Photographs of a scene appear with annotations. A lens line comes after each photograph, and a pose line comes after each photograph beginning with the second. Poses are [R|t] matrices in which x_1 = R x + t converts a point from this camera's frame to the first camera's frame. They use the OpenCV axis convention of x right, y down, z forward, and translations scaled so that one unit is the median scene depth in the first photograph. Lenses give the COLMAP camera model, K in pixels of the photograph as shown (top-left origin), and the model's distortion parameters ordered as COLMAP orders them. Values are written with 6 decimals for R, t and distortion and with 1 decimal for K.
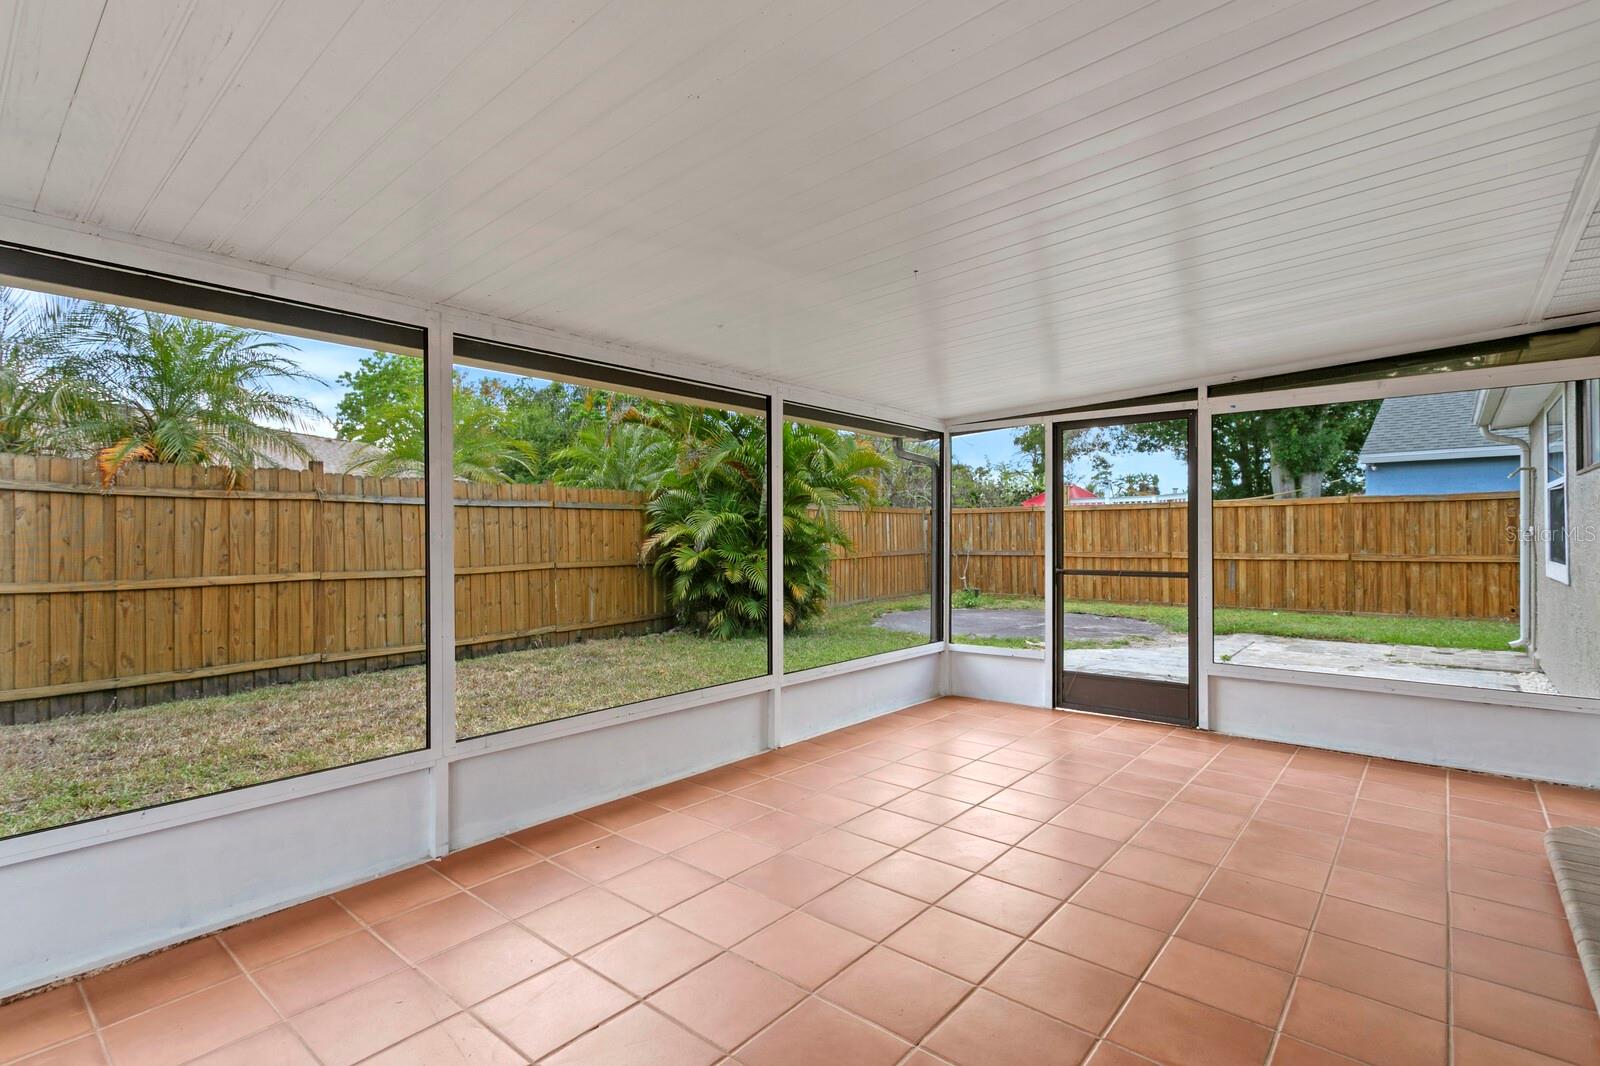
lens RADIAL K [[770.5, 0, 775.4], [0, 770.5, 531.4], [0, 0, 1]] dist [0.003755, 0.000972]
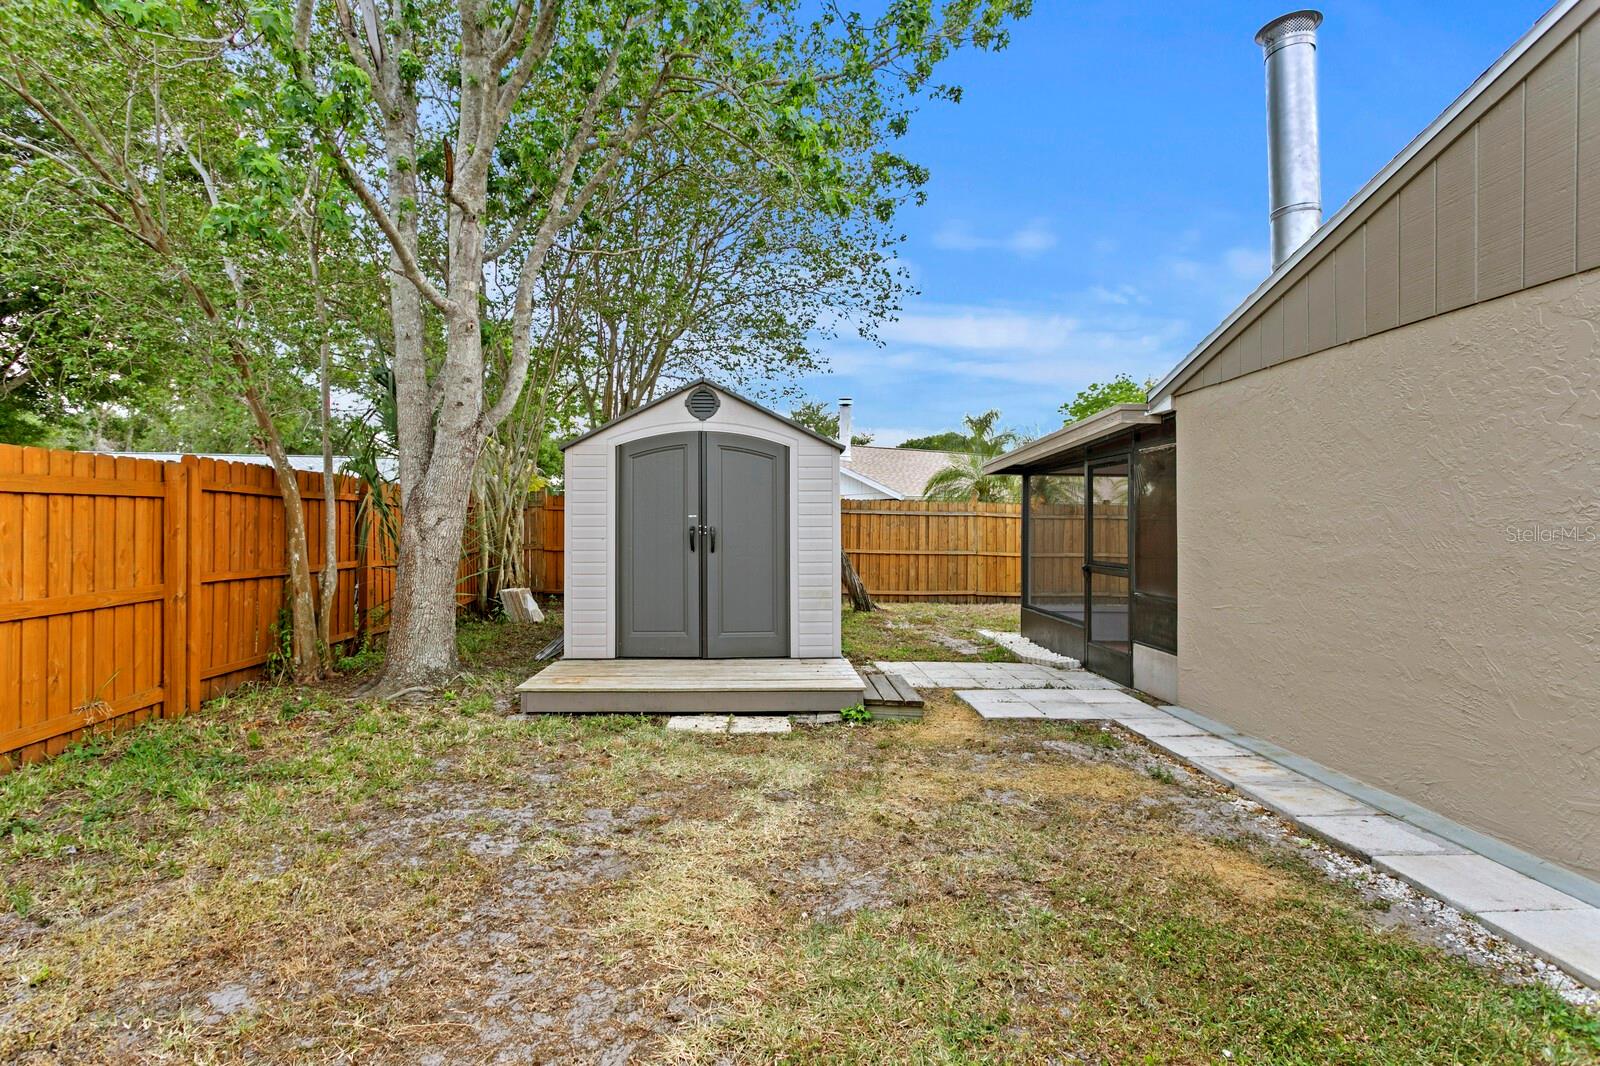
lens RADIAL K [[770.5, 0, 775.4], [0, 770.5, 531.4], [0, 0, 1]] dist [0.003755, 0.000972]
pose [[0.670564, 0.012405, -0.741748, 0.270114], [-0.008531, 0.999923, 0.009010, -0.013056], [0.741803, 0.000286, 0.670618, -0.819883]]
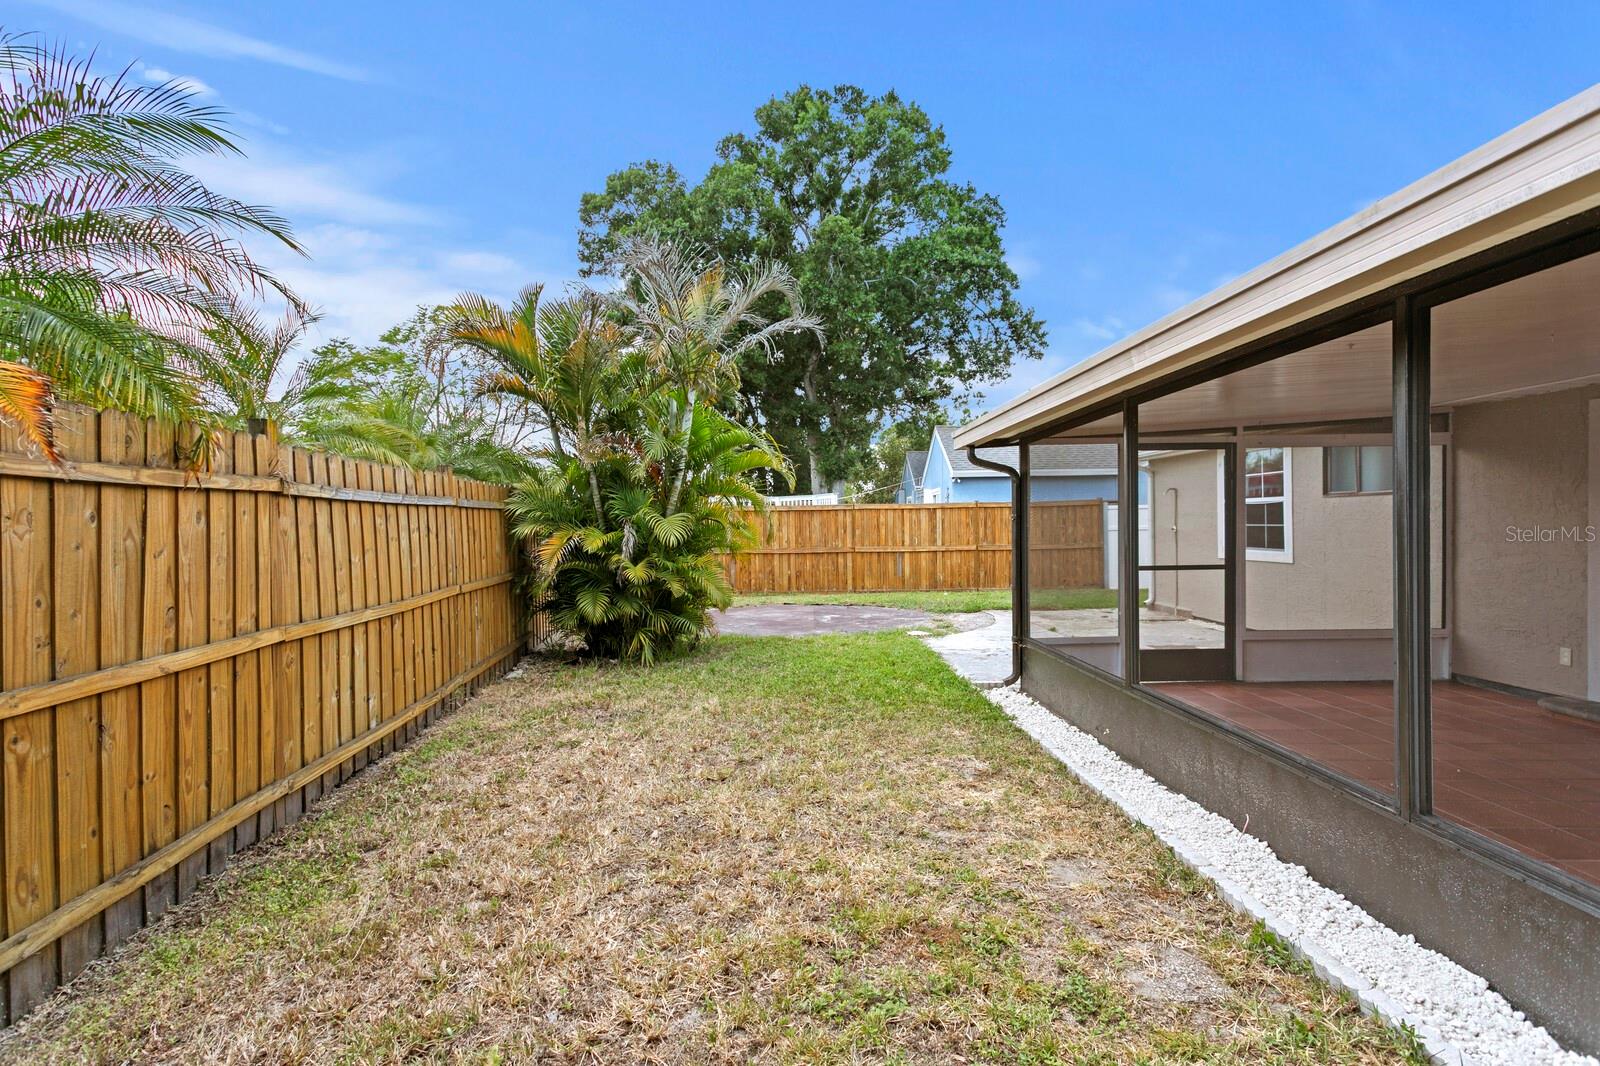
lens RADIAL K [[770.5, 0, 775.4], [0, 770.5, 531.4], [0, 0, 1]] dist [0.003755, 0.000972]
pose [[0.758877, -0.011622, 0.651130, -0.523494], [0.007958, 0.999932, 0.008573, -0.012111], [-0.651185, -0.001325, 0.758918, 0.285555]]
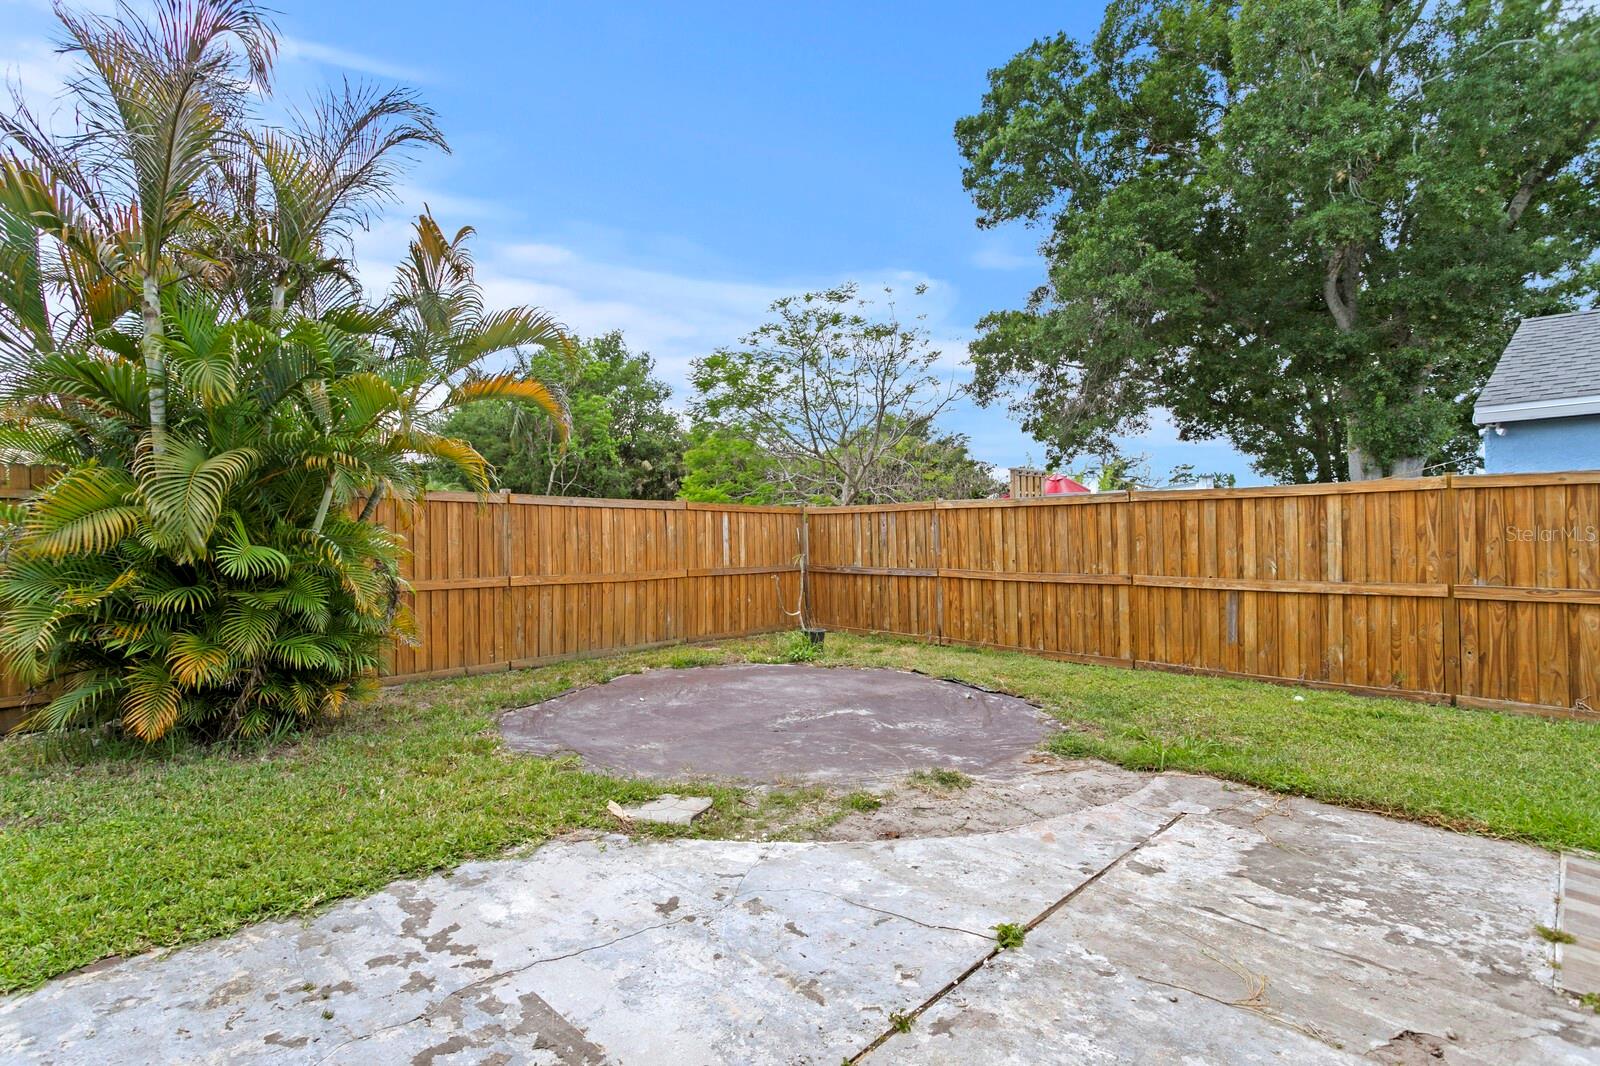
lens RADIAL K [[770.5, 0, 775.4], [0, 770.5, 531.4], [0, 0, 1]] dist [0.003755, 0.000972]
pose [[0.995535, 0.002023, -0.094373, 0.448436], [-0.002725, 0.999970, -0.007319, -0.003355], [0.094356, 0.007543, 0.995510, 0.577359]]
